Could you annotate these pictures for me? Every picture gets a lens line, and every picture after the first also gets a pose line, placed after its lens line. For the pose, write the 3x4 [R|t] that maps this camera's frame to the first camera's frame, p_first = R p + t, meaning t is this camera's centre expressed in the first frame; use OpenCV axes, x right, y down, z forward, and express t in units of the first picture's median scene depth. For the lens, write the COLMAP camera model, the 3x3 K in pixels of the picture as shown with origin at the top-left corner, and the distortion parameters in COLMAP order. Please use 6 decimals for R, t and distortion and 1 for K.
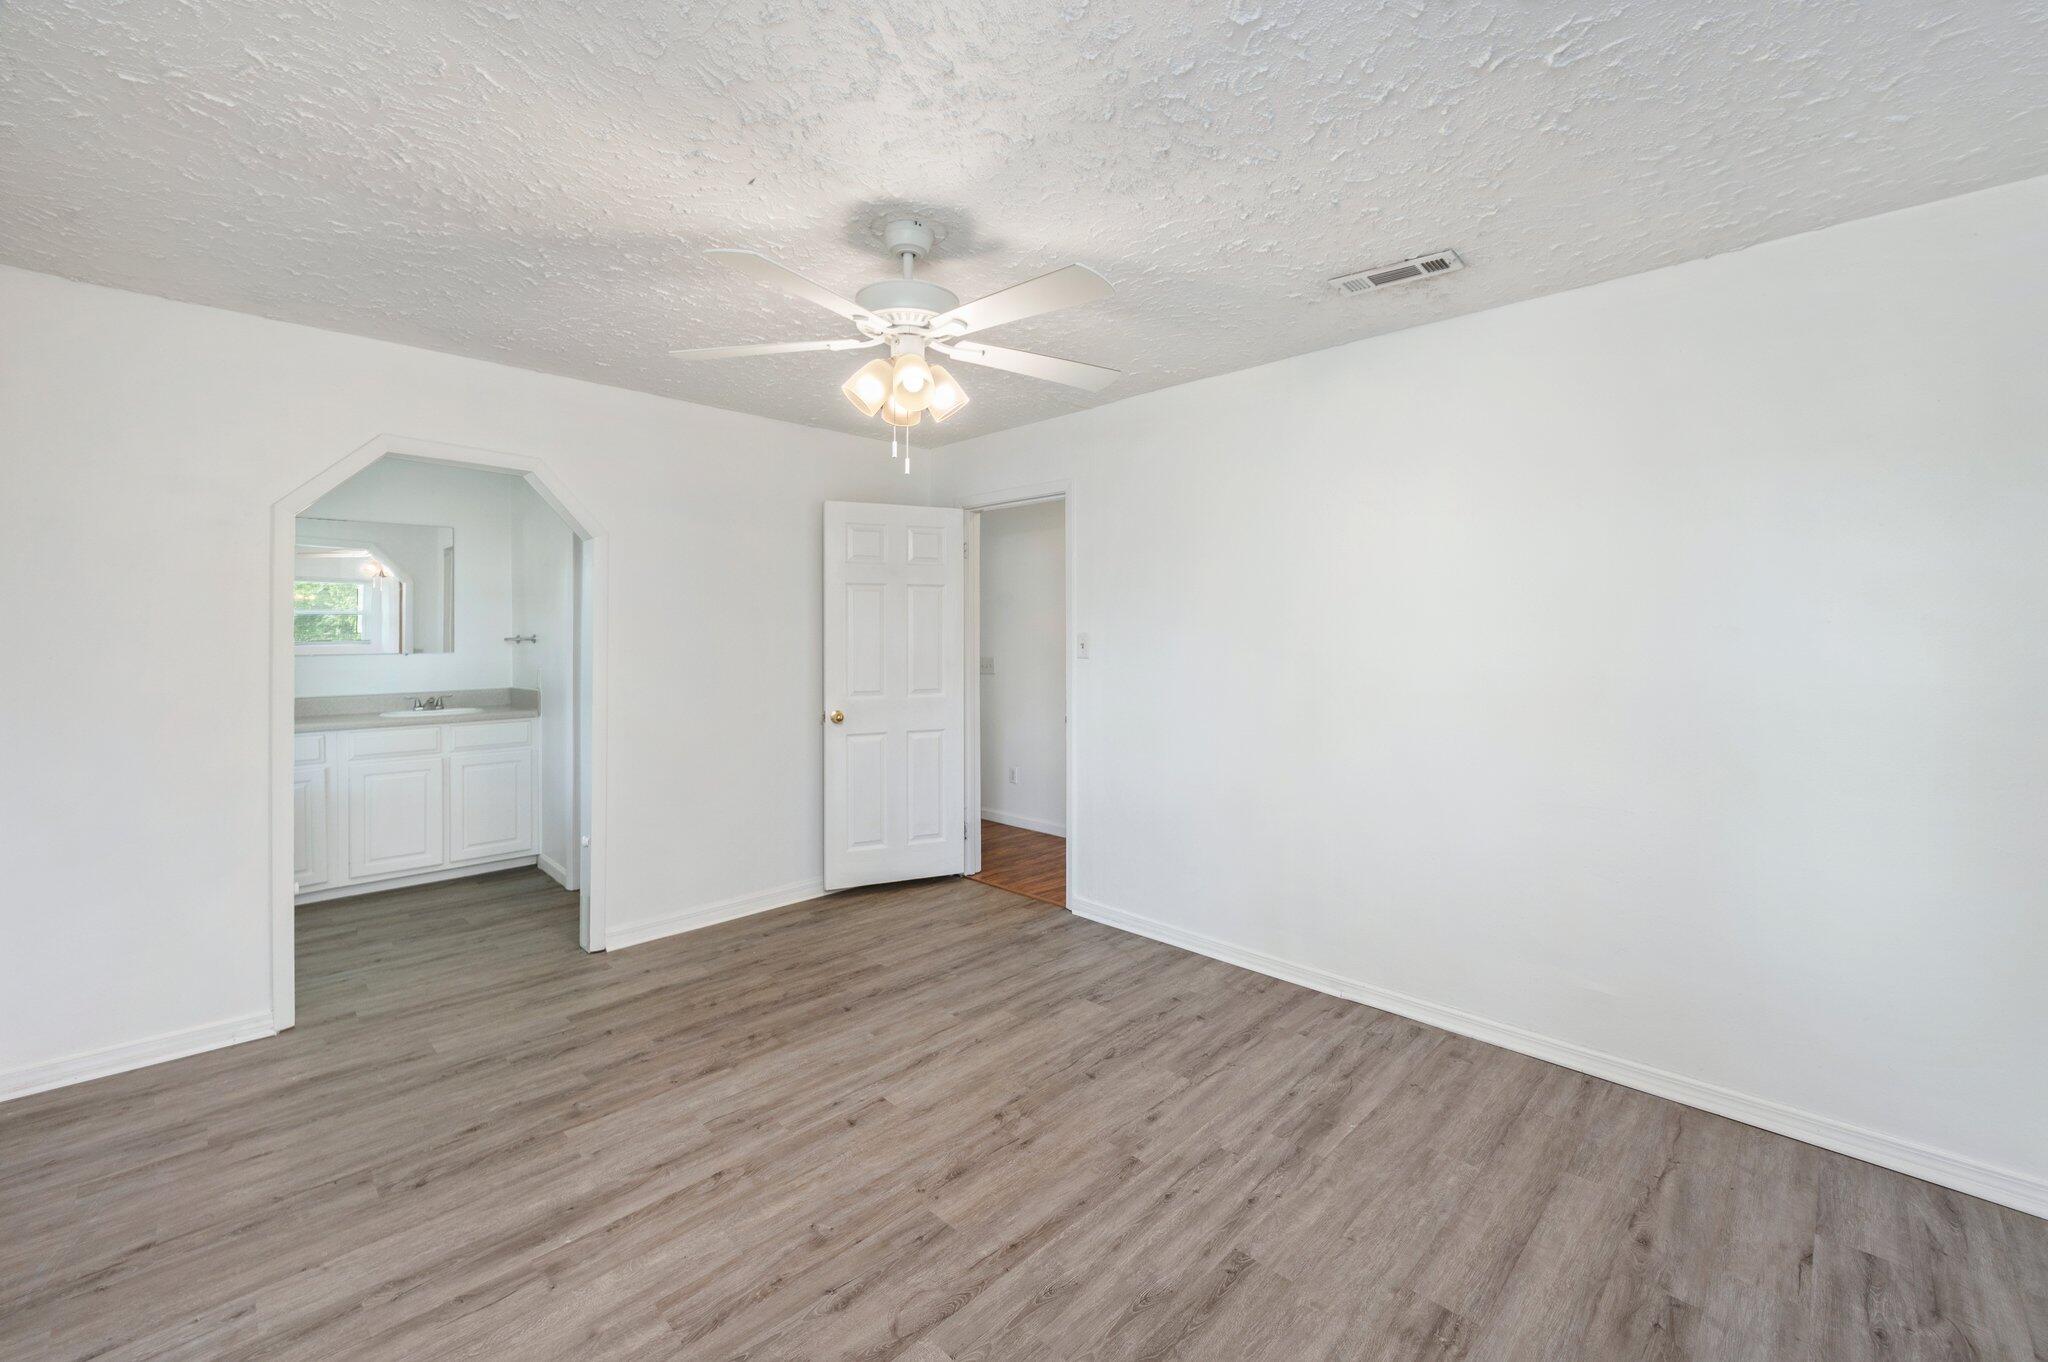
lens RADIAL K [[825.8, 0, 1028.5], [0, 825.8, 646.8], [0, 0, 1]] dist [-0.001009, -0.000323]
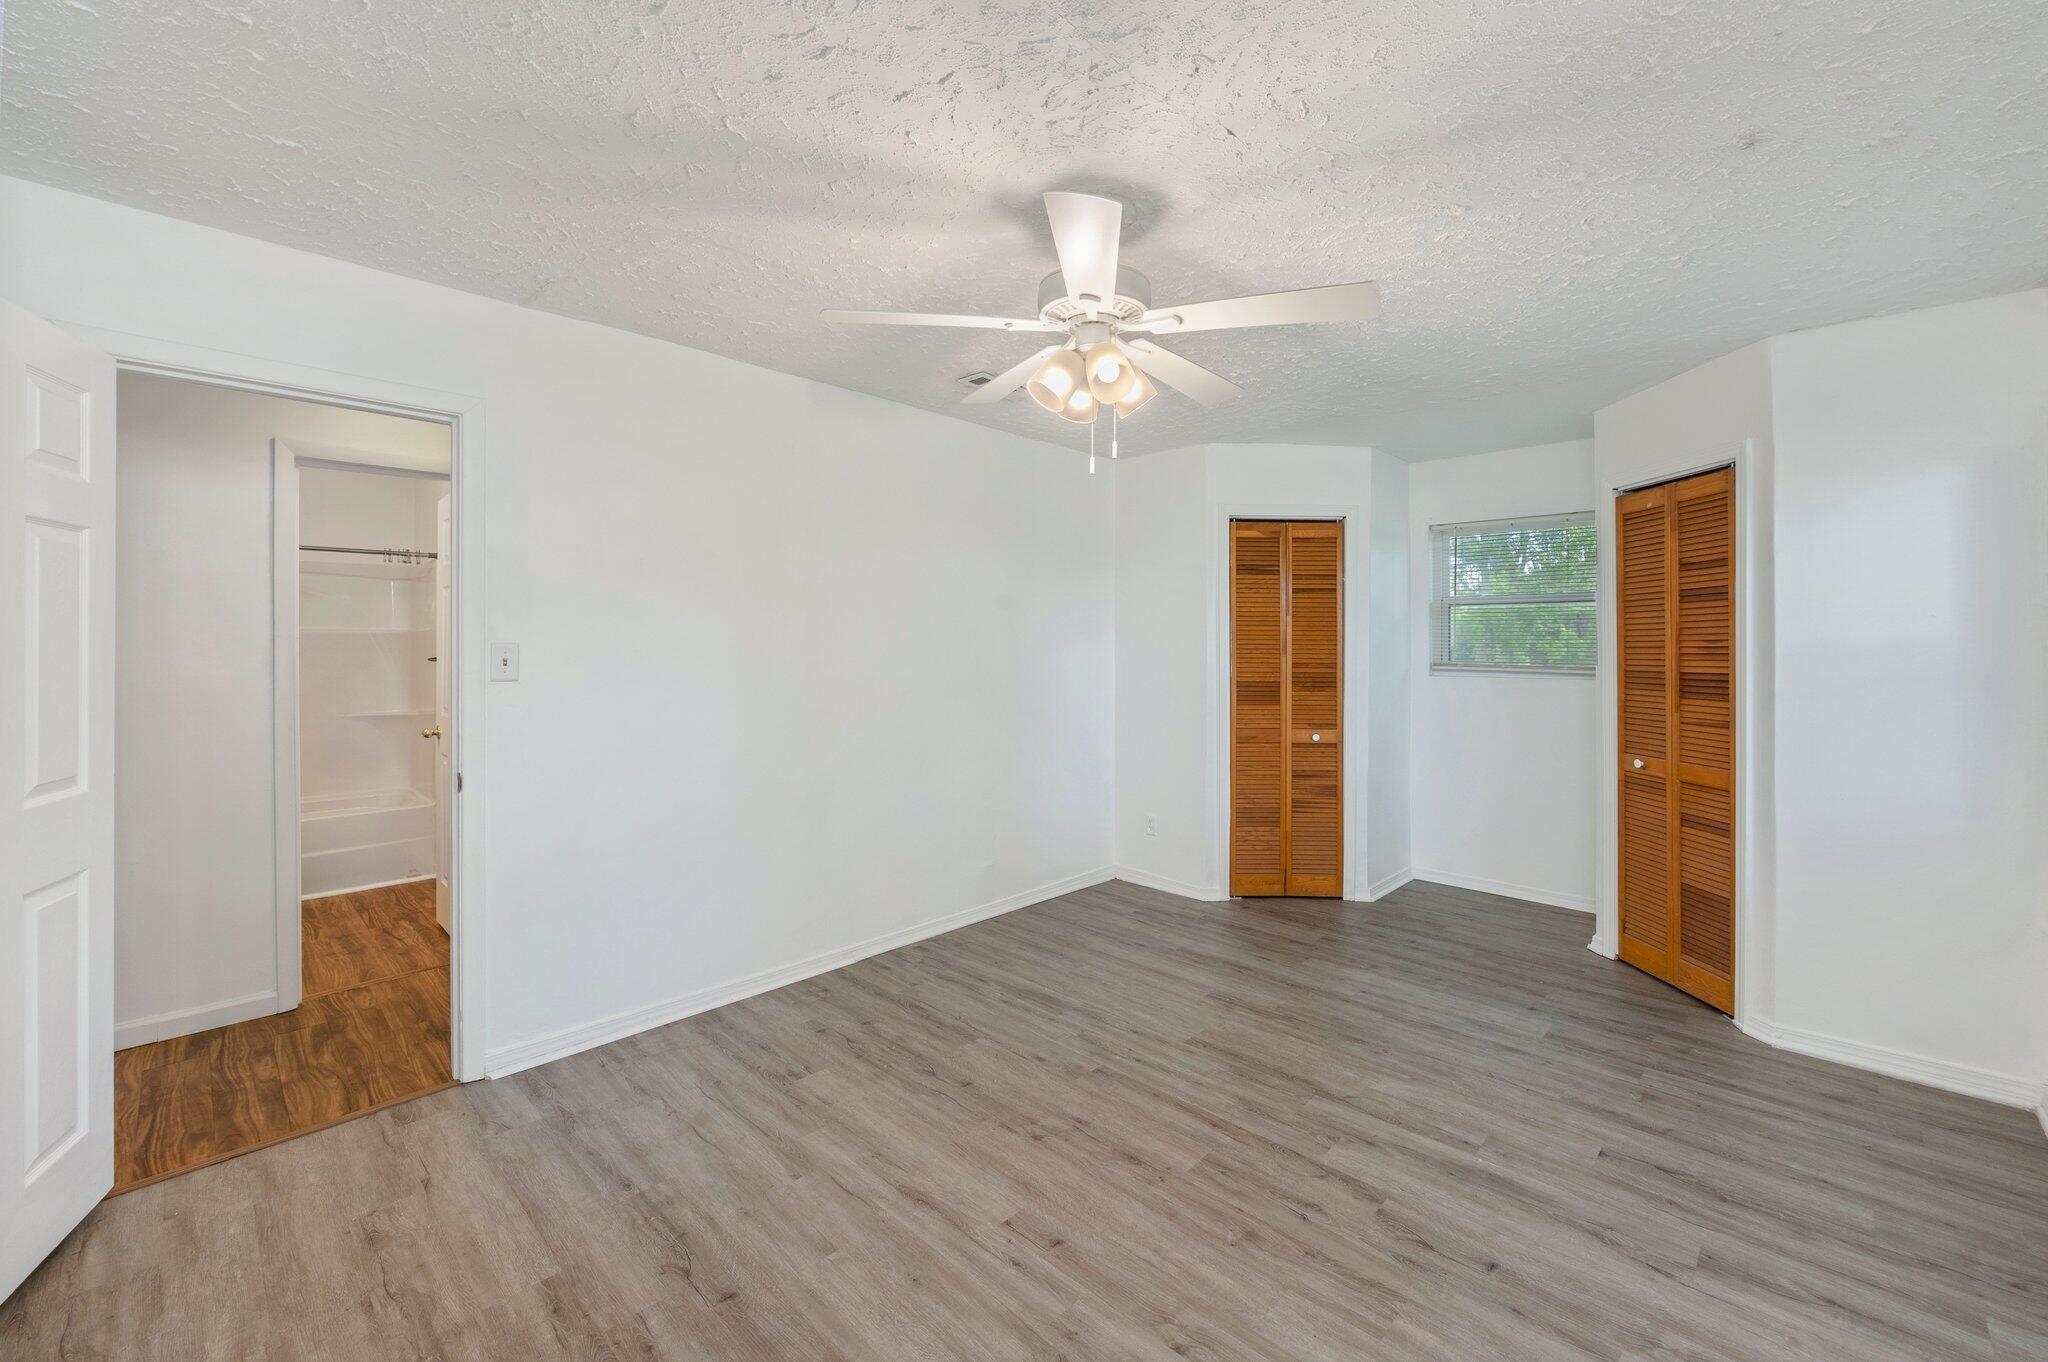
lens RADIAL K [[825.8, 0, 1028.5], [0, 825.8, 646.8], [0, 0, 1]] dist [-0.001009, -0.000323]
pose [[-0.003253, -0.002770, 0.999991, -1.082074], [0.011553, 0.999929, 0.002807, -0.016989], [-0.999928, 0.011562, -0.003220, 1.075511]]
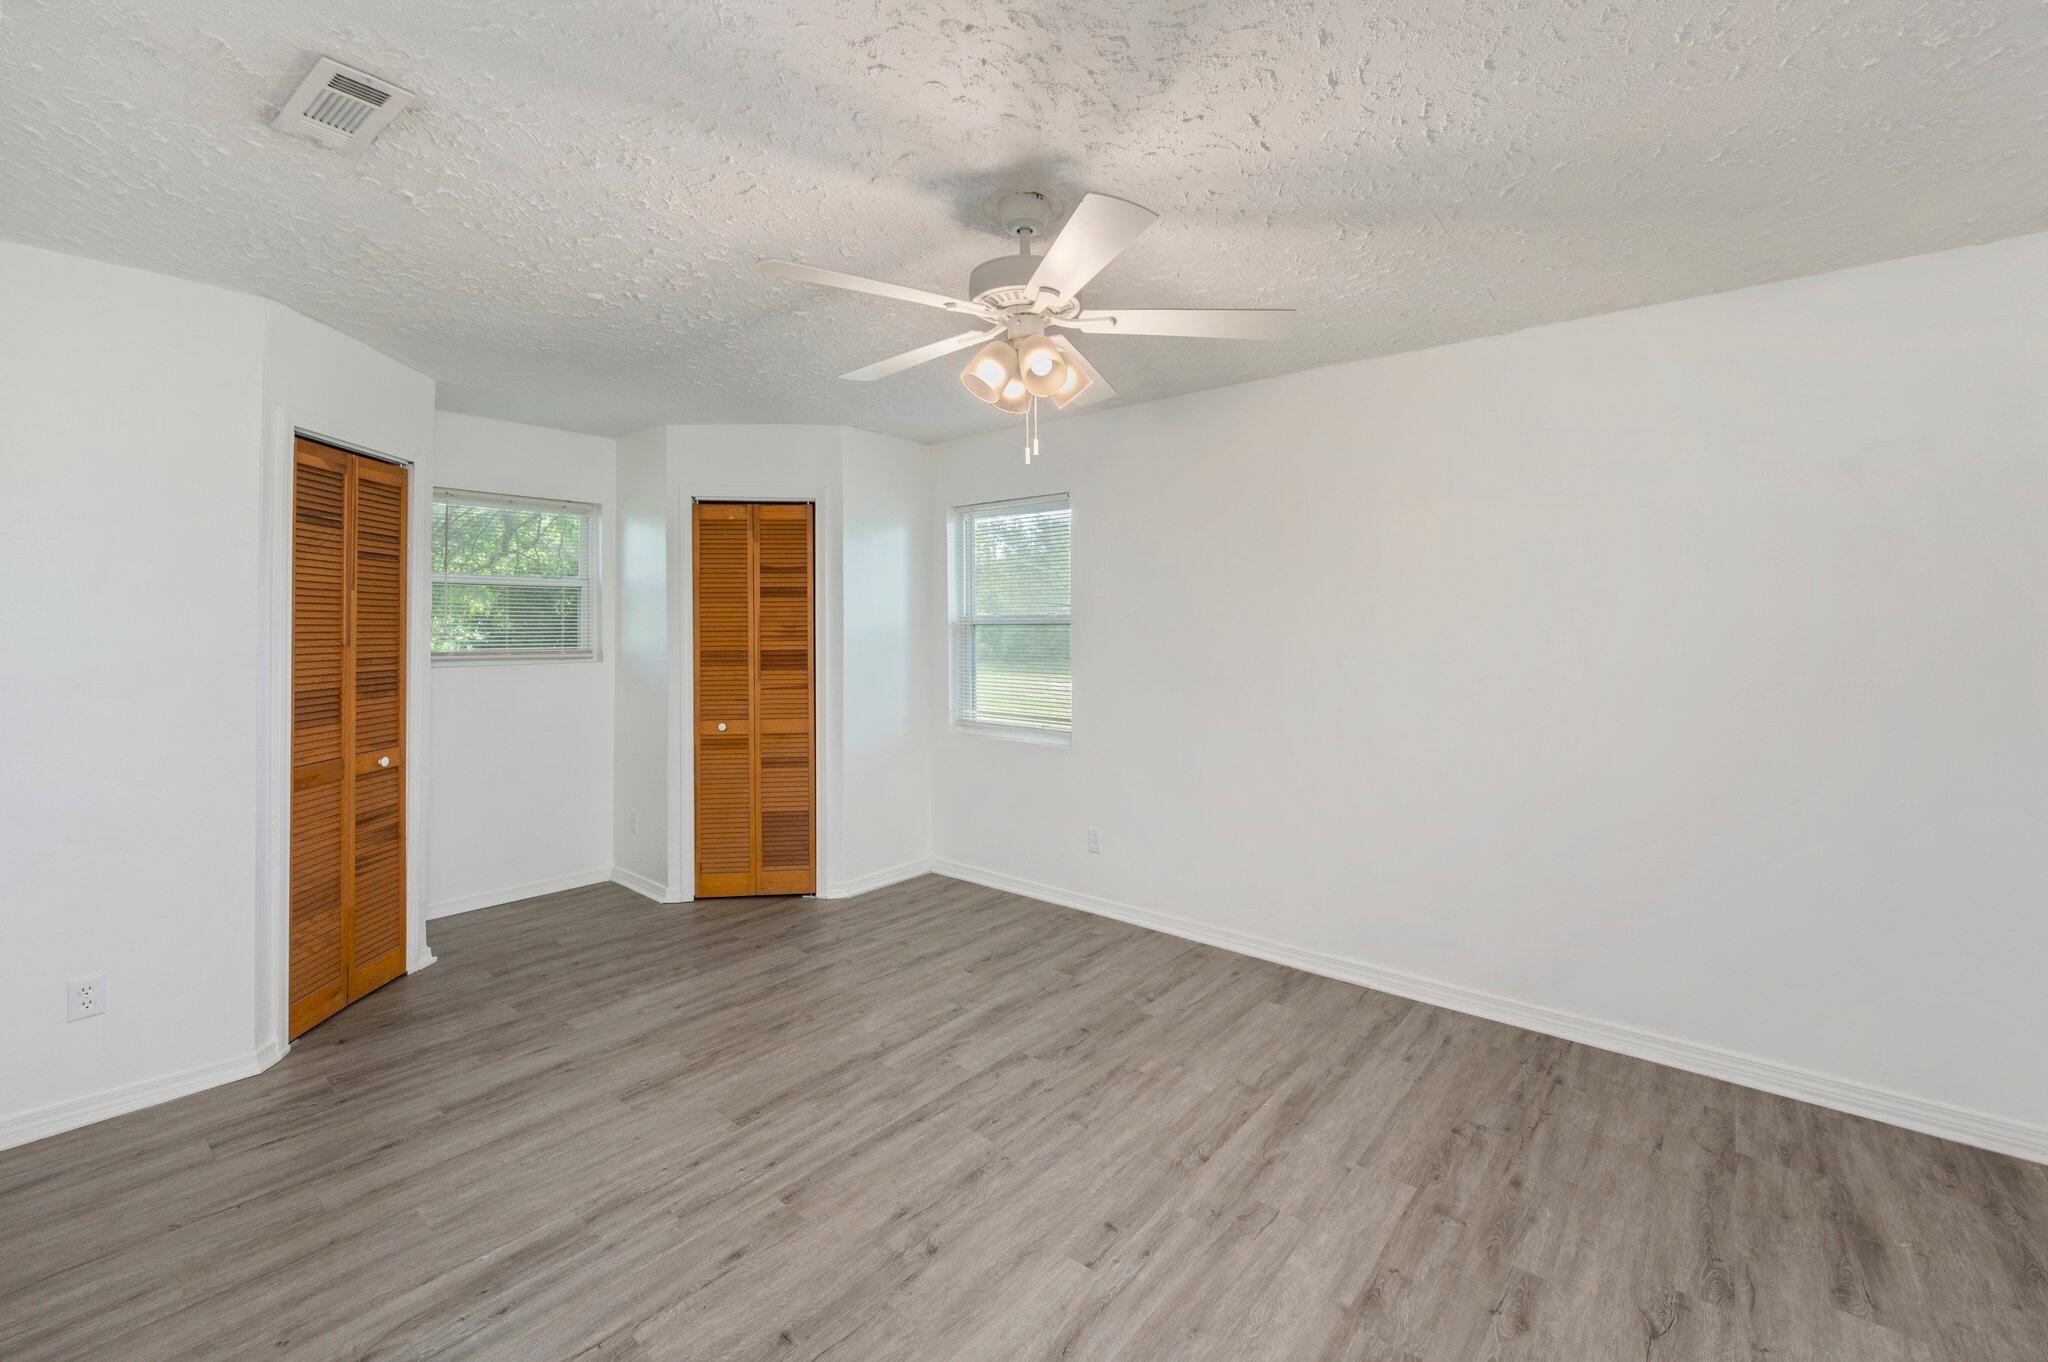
lens RADIAL K [[860.8, 0, 1024.0], [0, 860.8, 599.5], [0, 0, 1]] dist [-0.000869, 0.000073]
pose [[-0.997249, -0.000733, -0.074117, -0.066757], [0.000426, 0.999878, -0.015629, -0.041543], [0.074120, -0.015617, -0.997127, 1.959531]]
